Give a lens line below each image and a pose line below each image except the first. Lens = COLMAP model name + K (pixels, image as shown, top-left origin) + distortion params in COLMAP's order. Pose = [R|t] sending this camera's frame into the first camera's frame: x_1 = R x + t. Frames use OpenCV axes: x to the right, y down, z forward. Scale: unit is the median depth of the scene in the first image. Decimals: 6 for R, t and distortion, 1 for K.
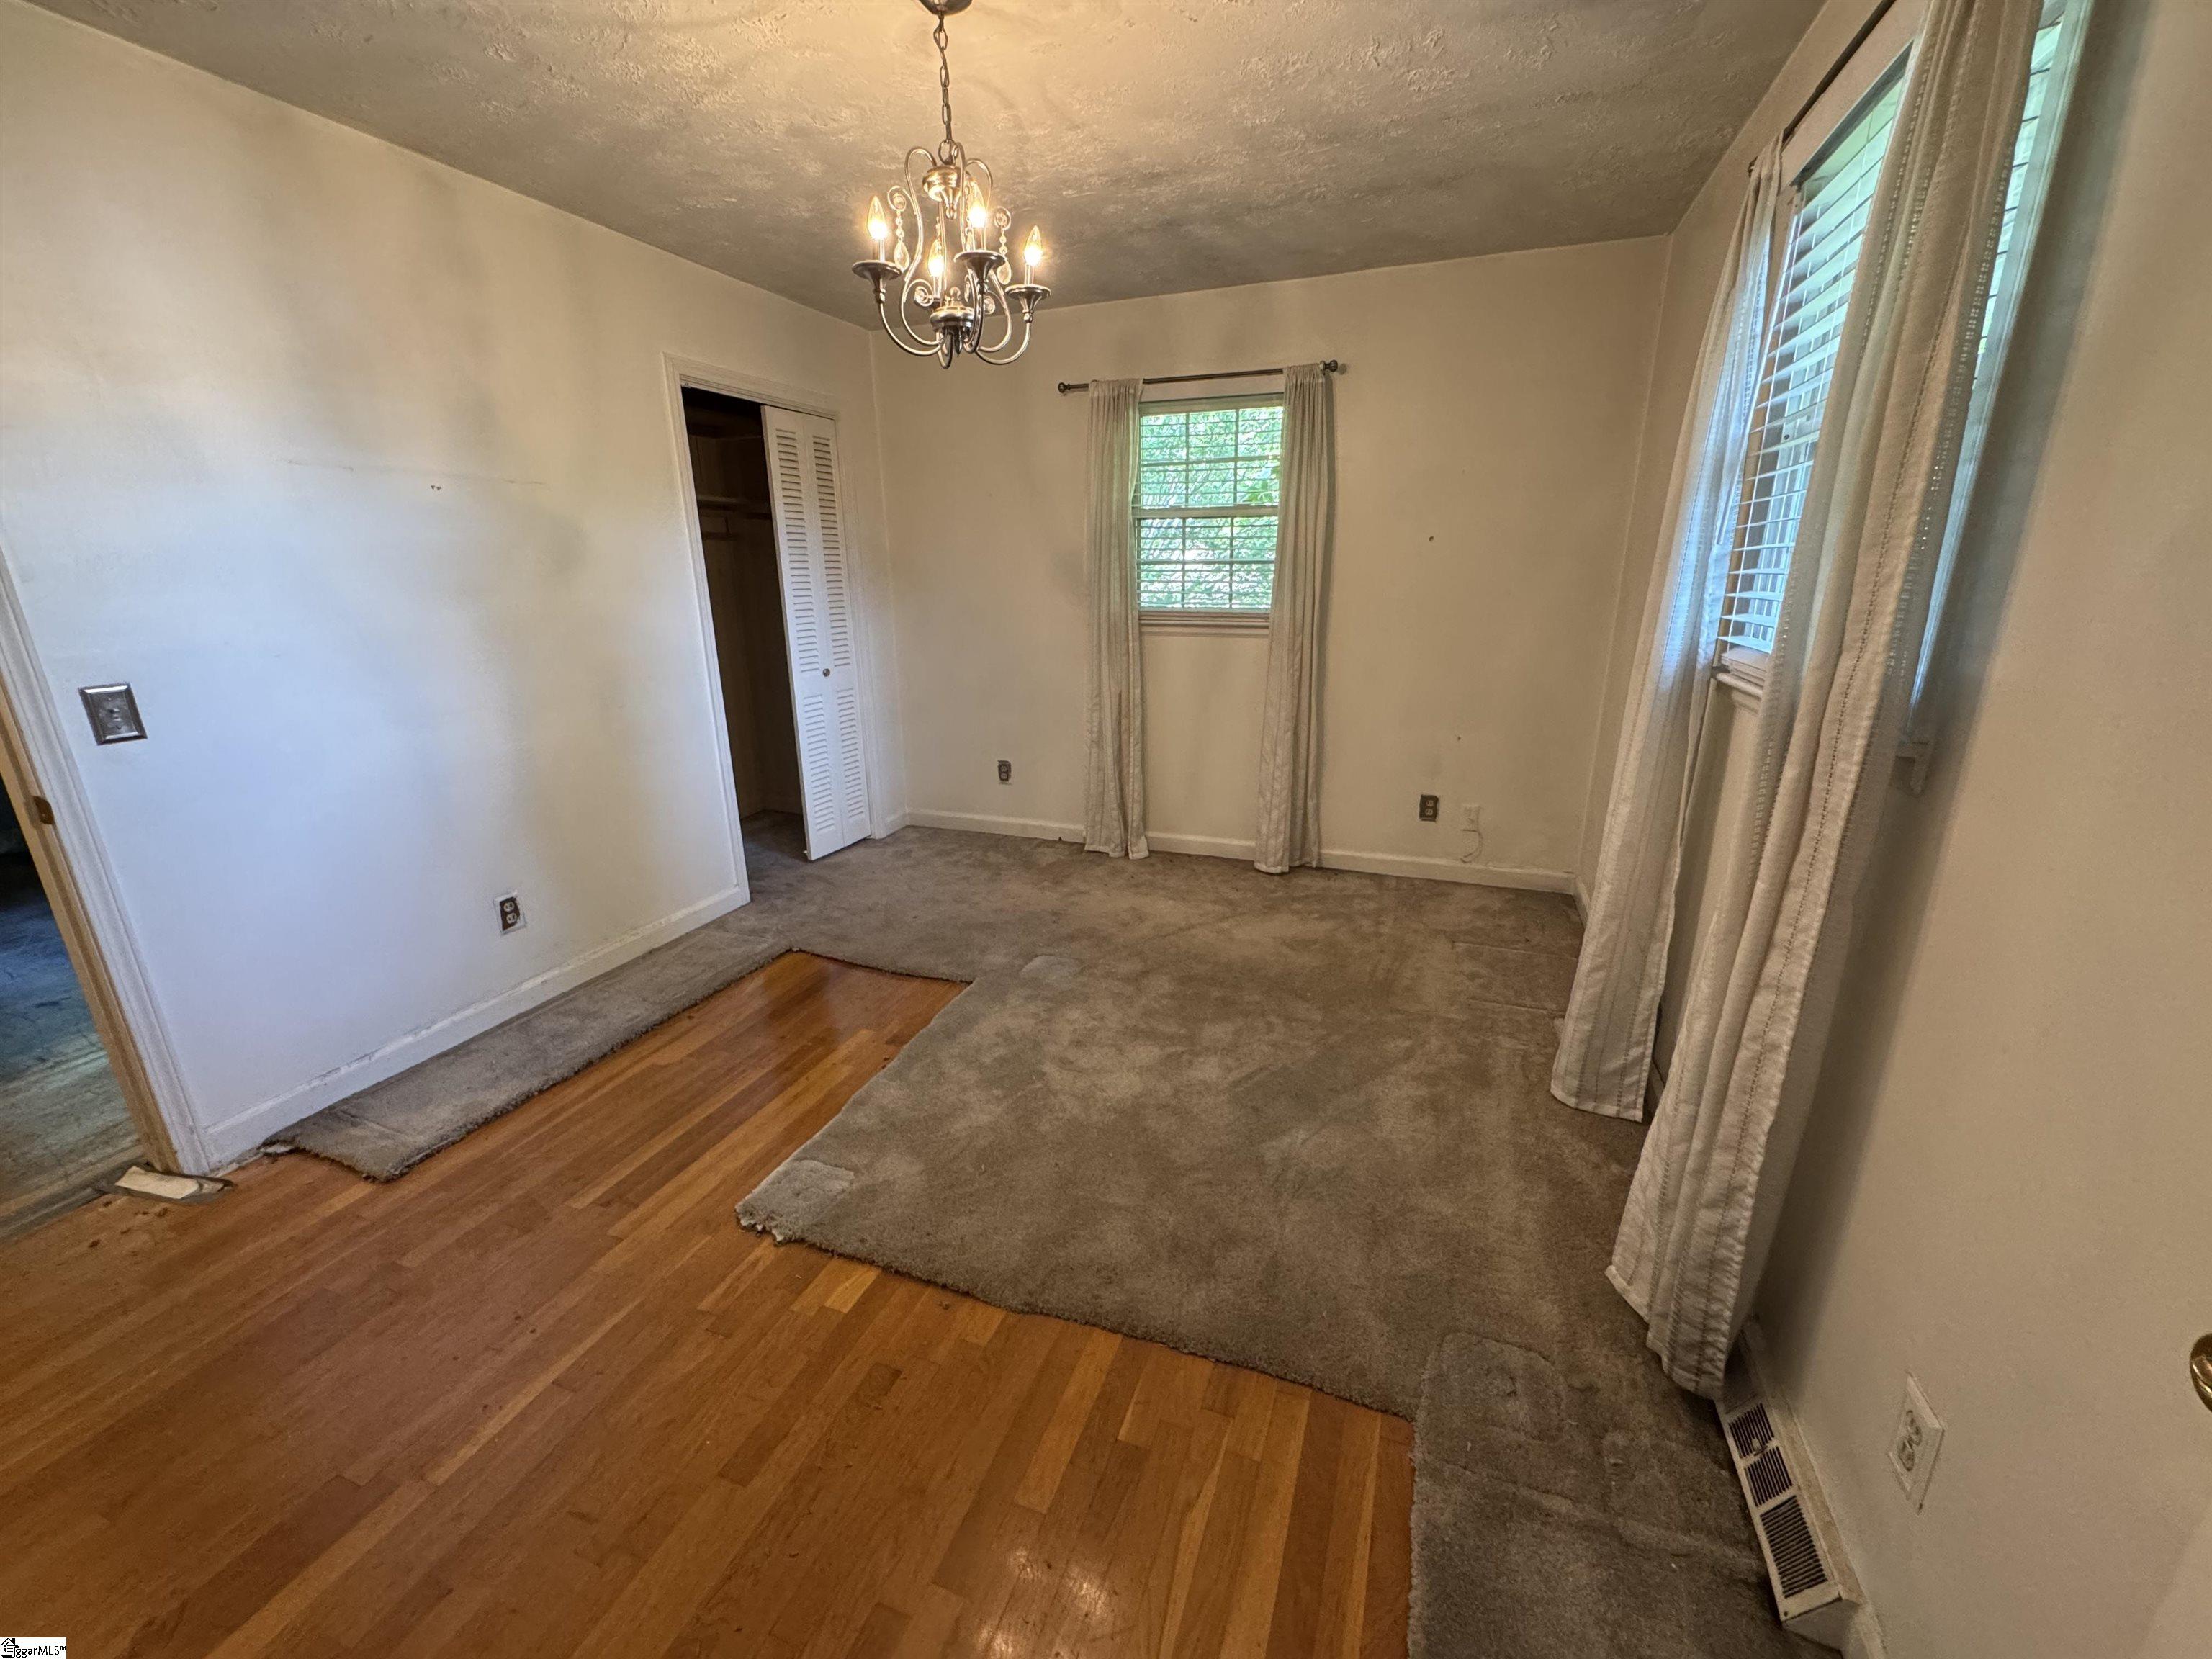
lens RADIAL K [[883.3, 0, 1102.7], [0, 883.3, 827.0], [0, 0, 1]] dist [0.002645, 0.000555]
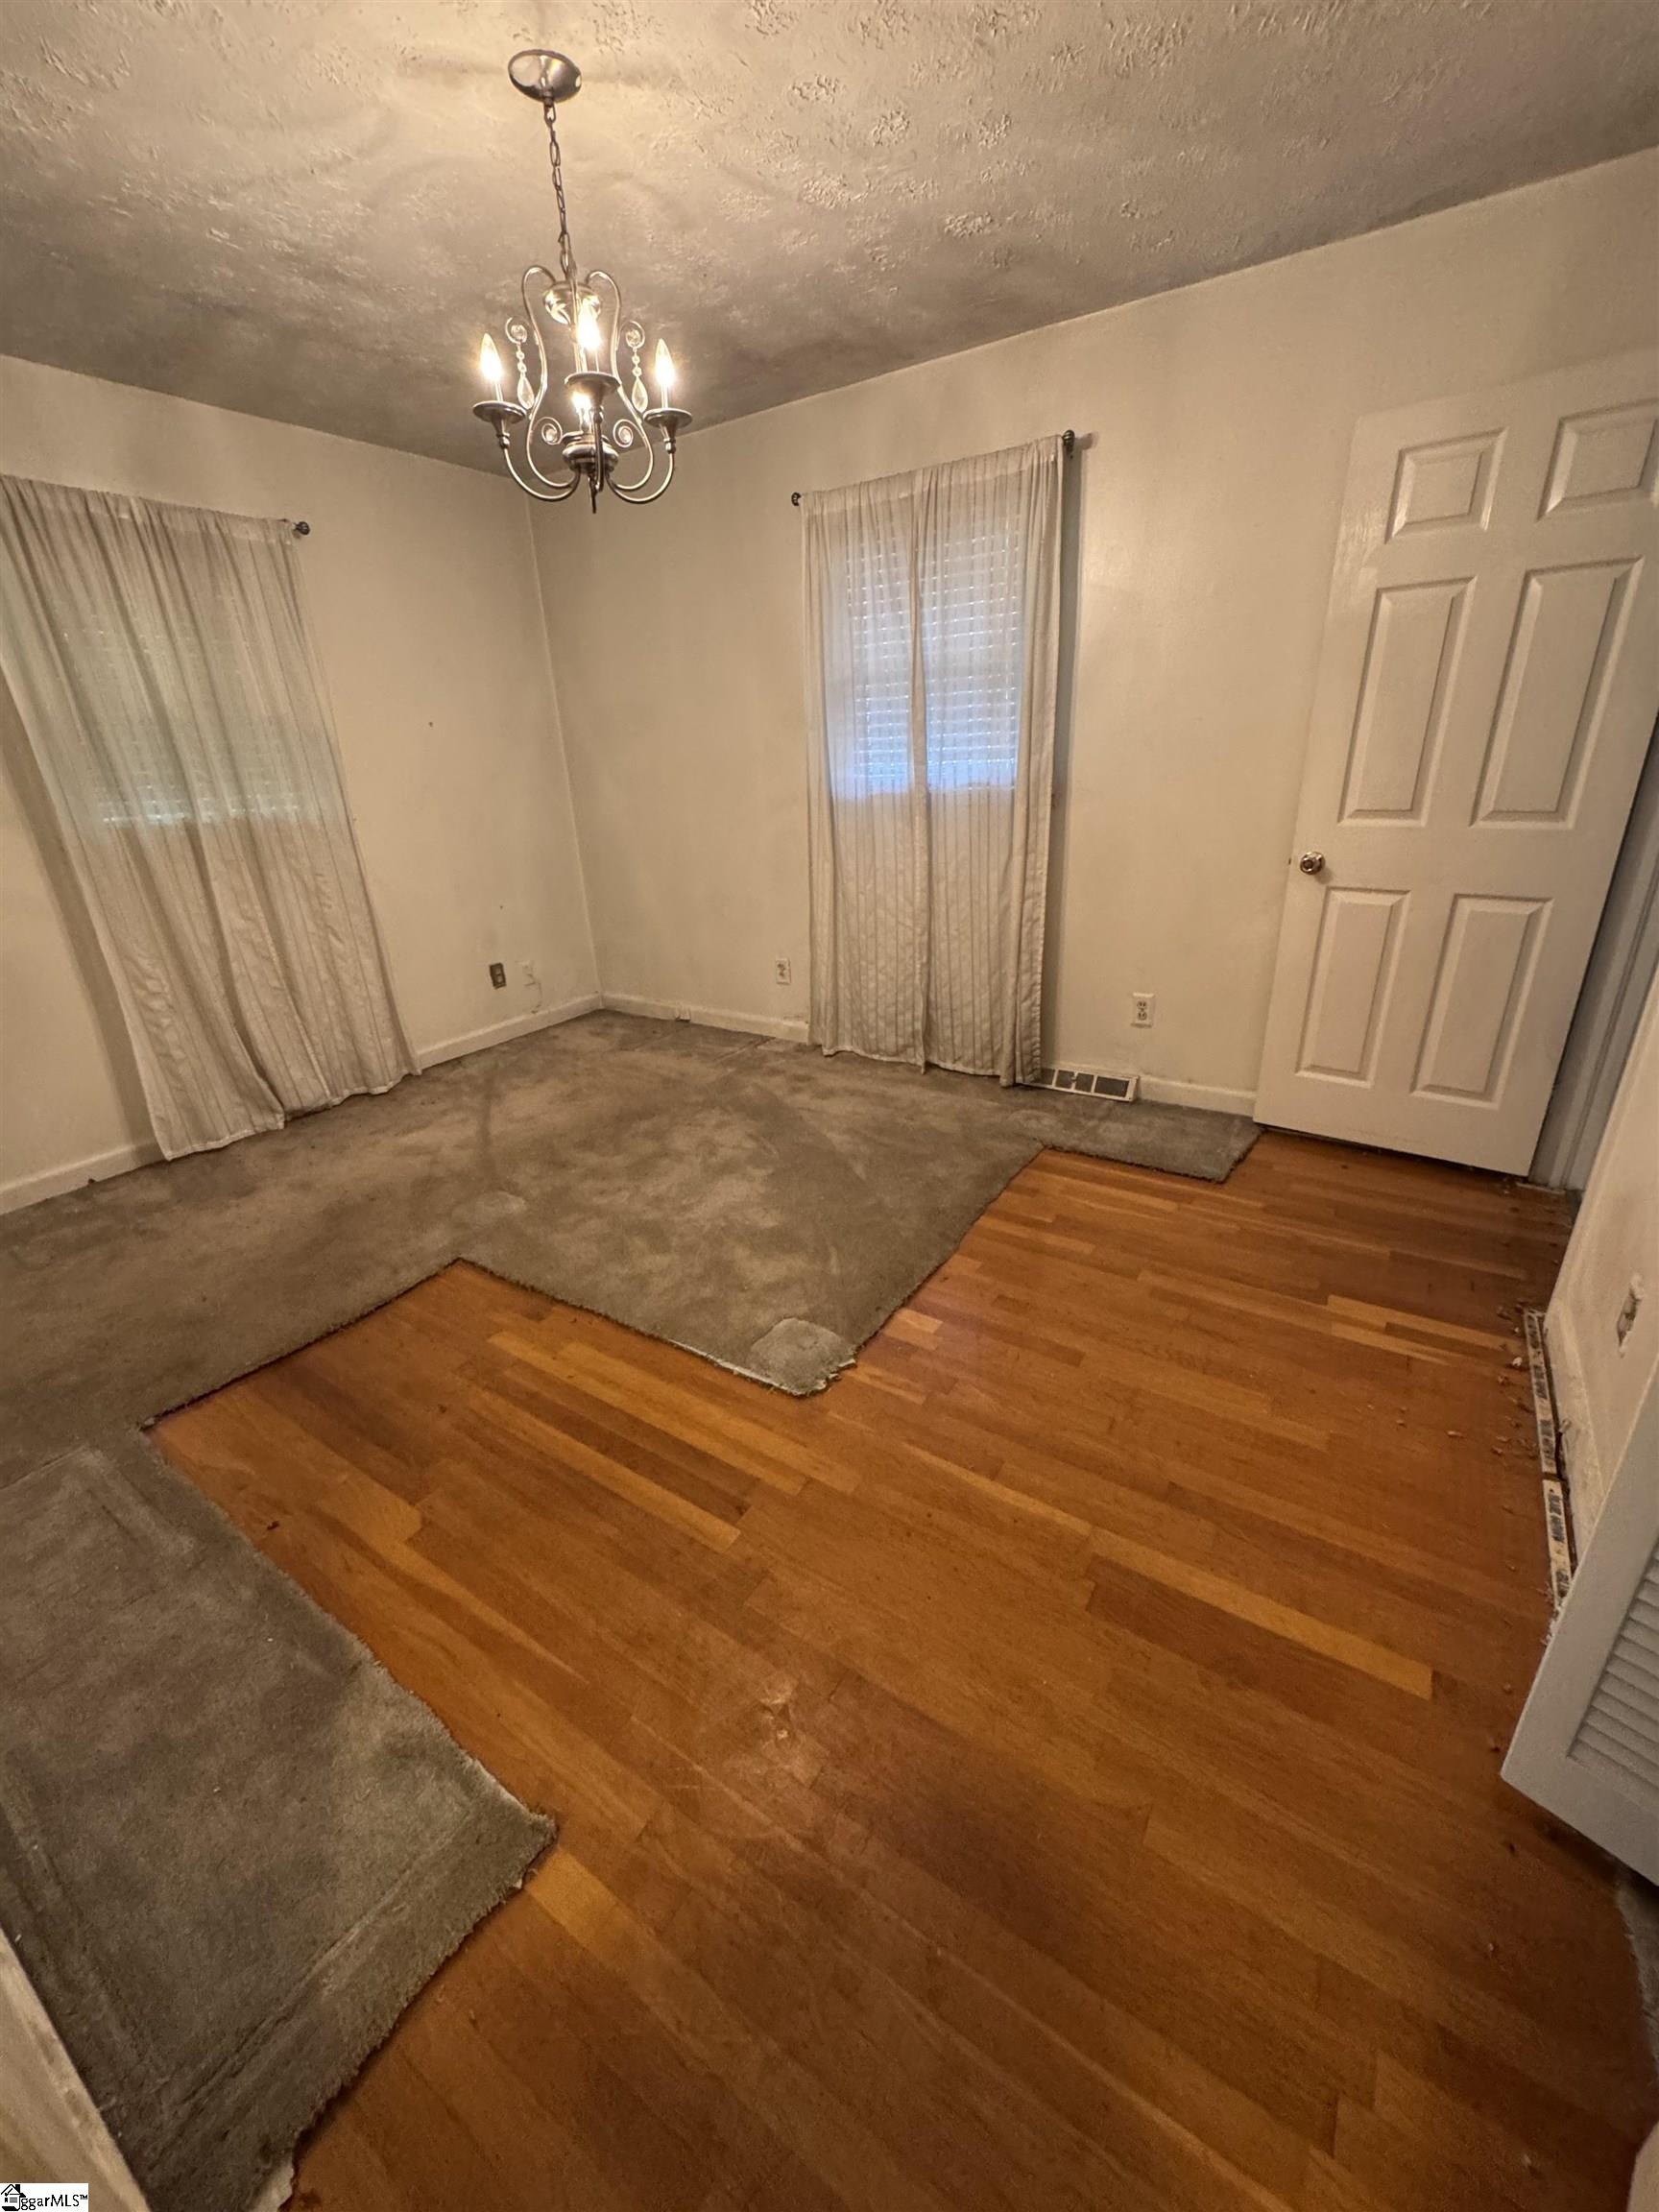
lens RADIAL K [[883.3, 0, 821.9], [0, 883.3, 1107.4], [0, 0, 1]] dist [0.002645, 0.000555]
pose [[0.220935, -0.372831, 0.901213, -0.822374], [0.314355, 0.901954, 0.296073, -0.099051], [-0.923238, 0.217887, 0.316474, 0.414983]]
